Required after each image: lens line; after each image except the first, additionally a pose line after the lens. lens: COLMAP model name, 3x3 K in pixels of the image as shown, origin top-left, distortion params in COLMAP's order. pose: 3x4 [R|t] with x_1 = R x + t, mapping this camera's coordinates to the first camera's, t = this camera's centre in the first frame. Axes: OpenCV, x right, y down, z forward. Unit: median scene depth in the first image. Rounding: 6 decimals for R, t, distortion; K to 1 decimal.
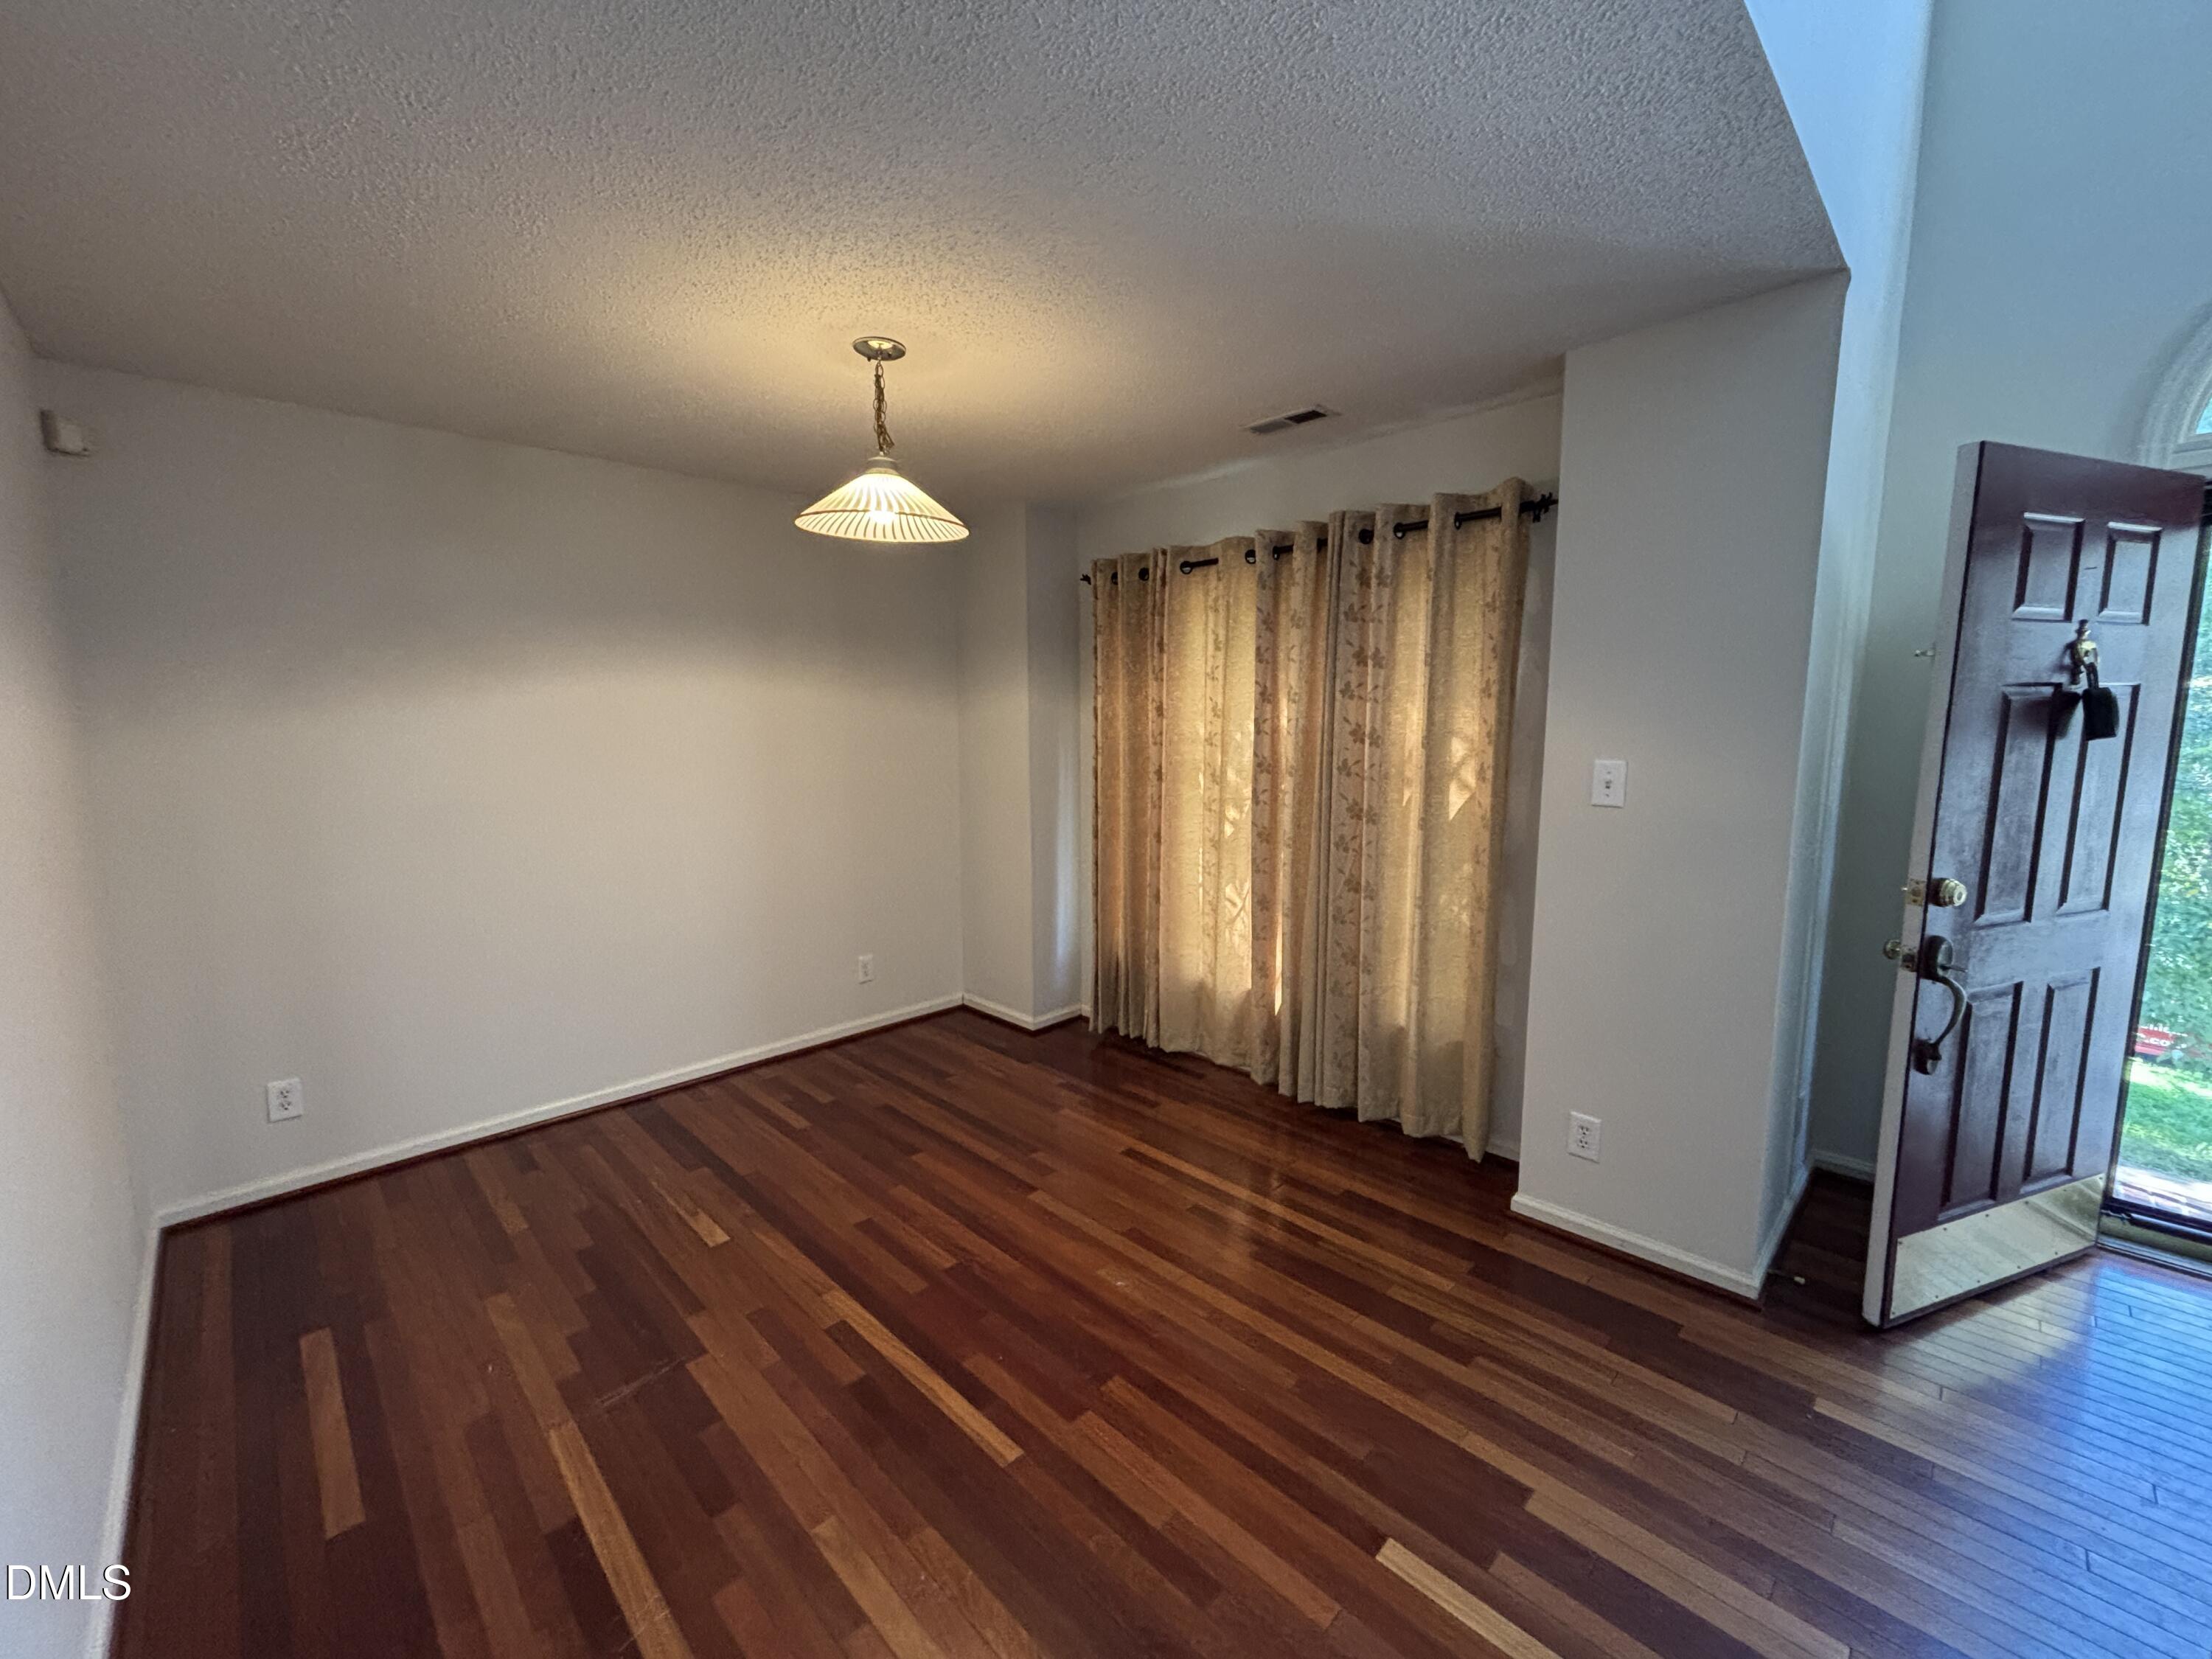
lens RADIAL K [[878.0, 0, 1111.3], [0, 878.0, 836.0], [0, 0, 1]] dist [0.007530, -0.005568]
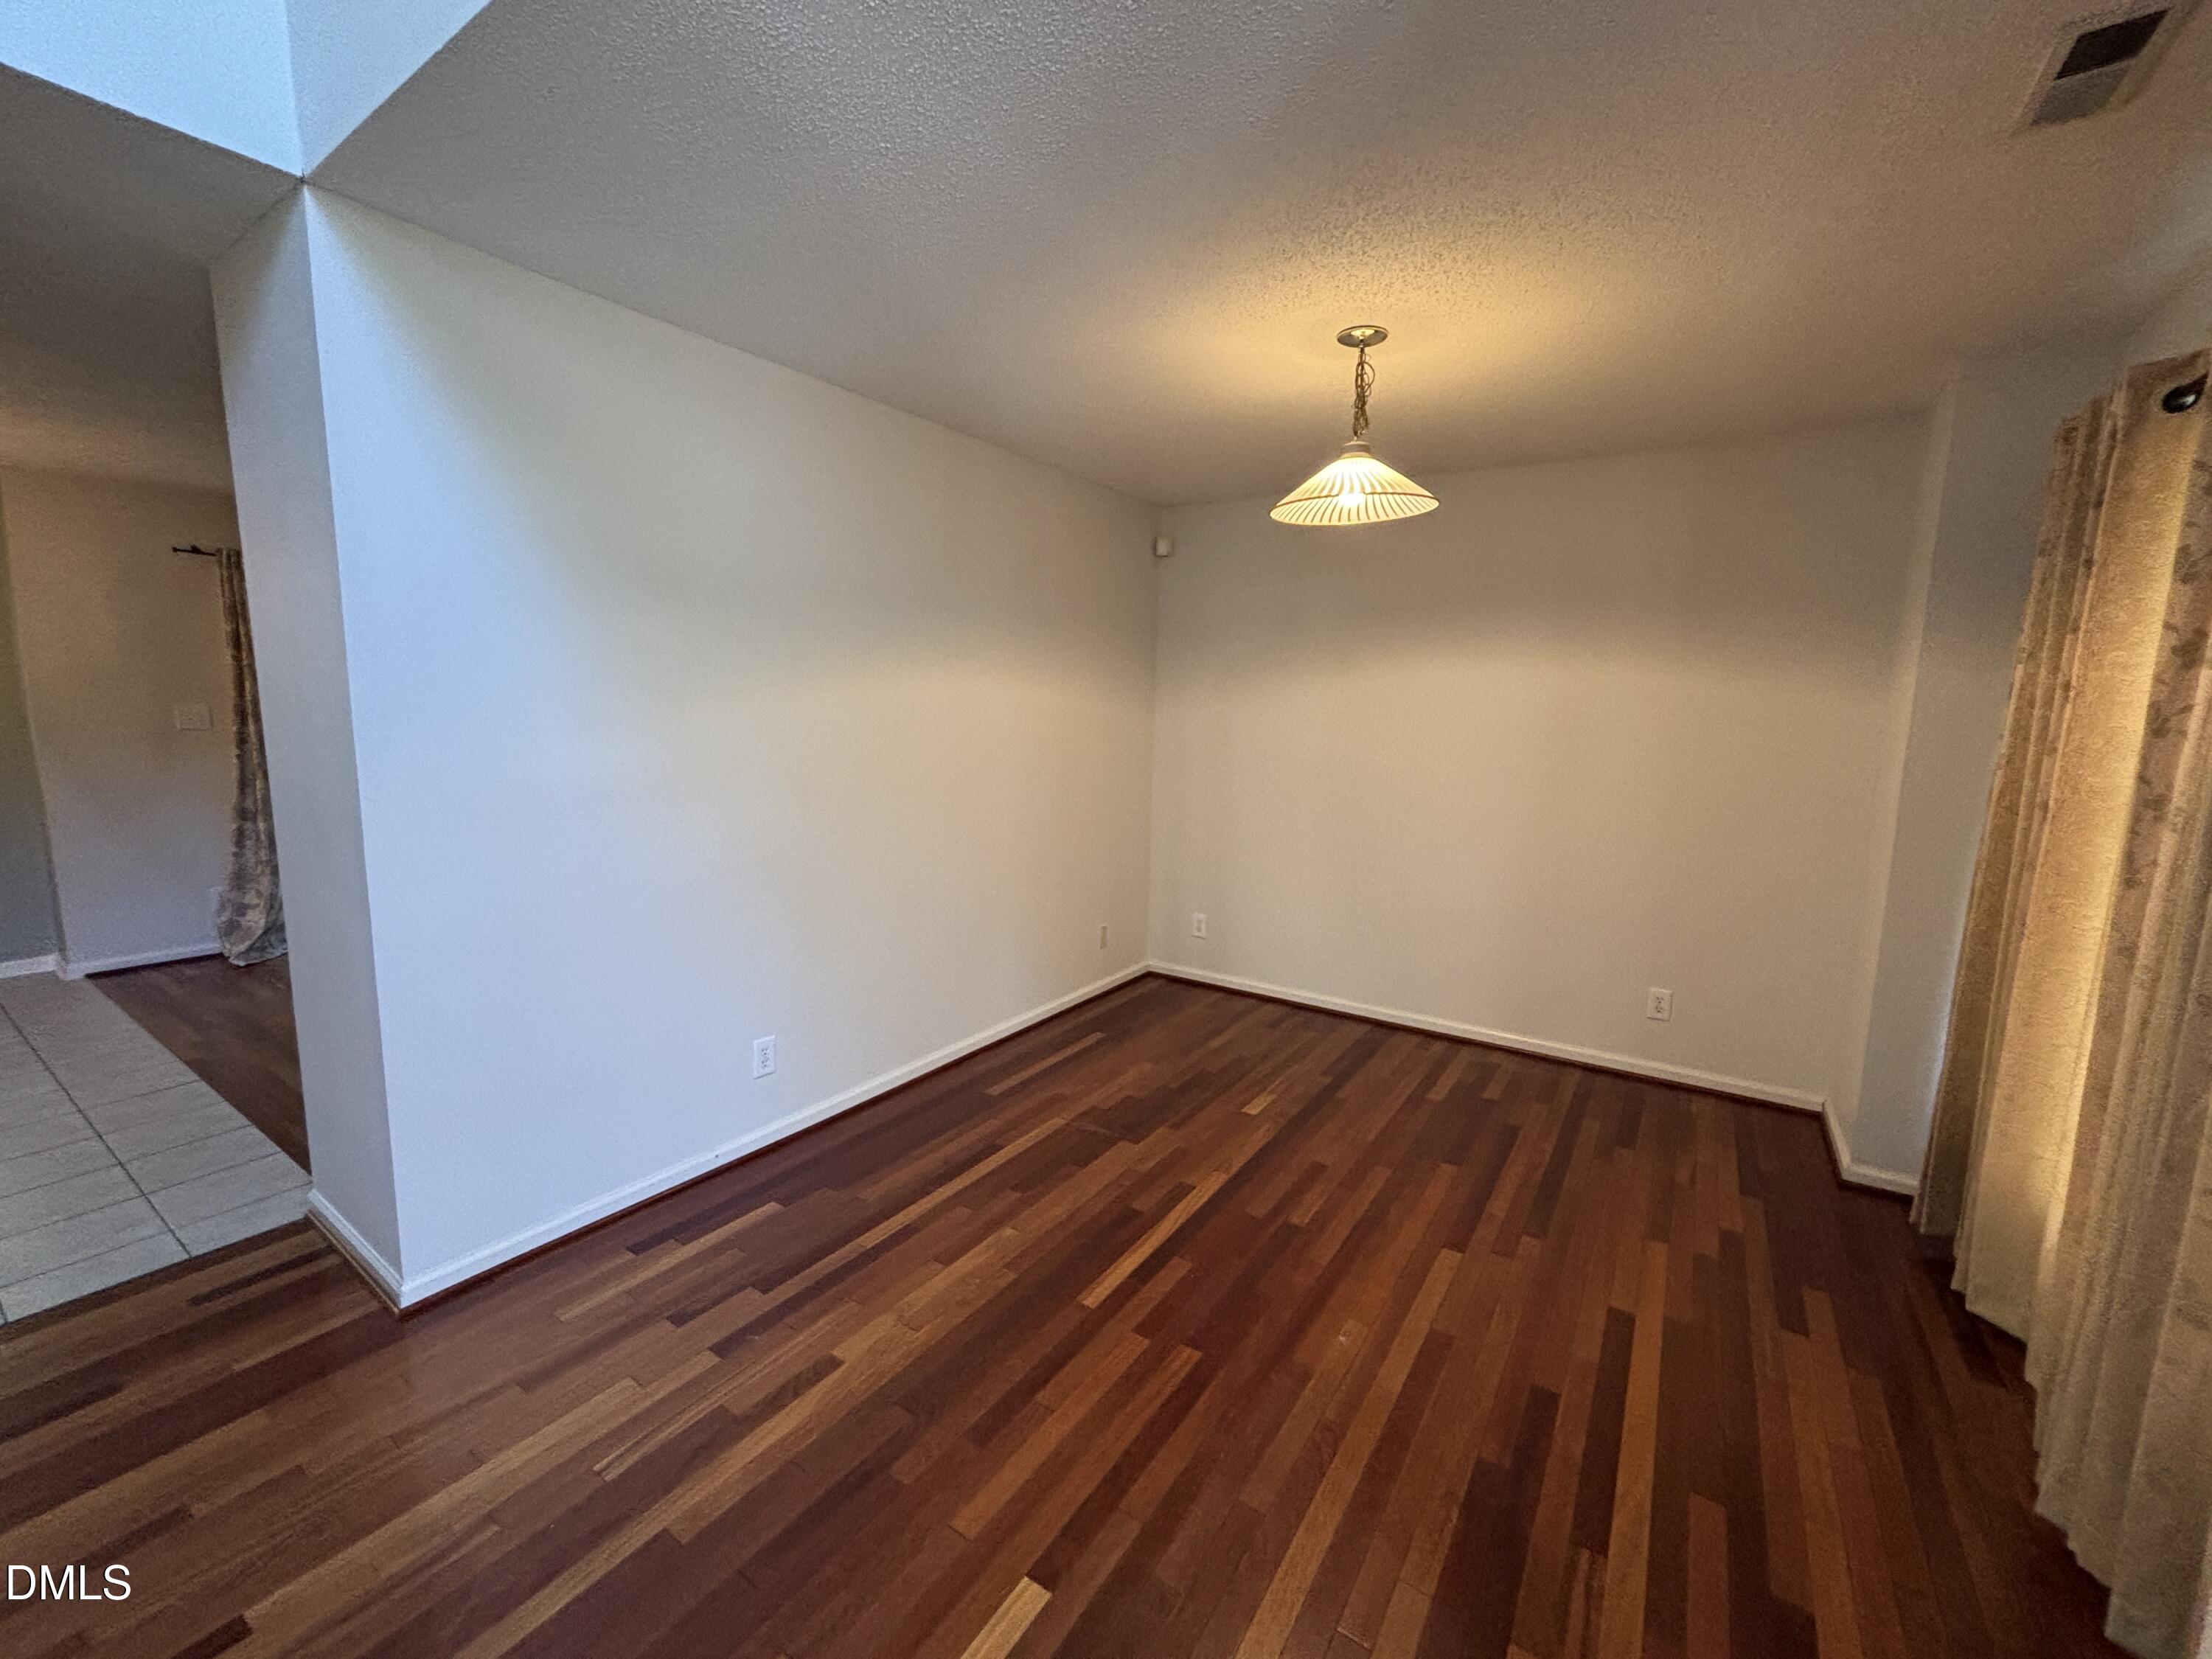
lens RADIAL K [[893.0, 0, 1106.0], [0, 893.0, 829.5], [0, 0, 1]] dist [-0.007553, -0.000530]
pose [[0.193434, 0.142765, -0.970671, 0.656238], [-0.150875, 0.981917, 0.114353, -0.046210], [0.969443, 0.124330, 0.211476, 0.461093]]
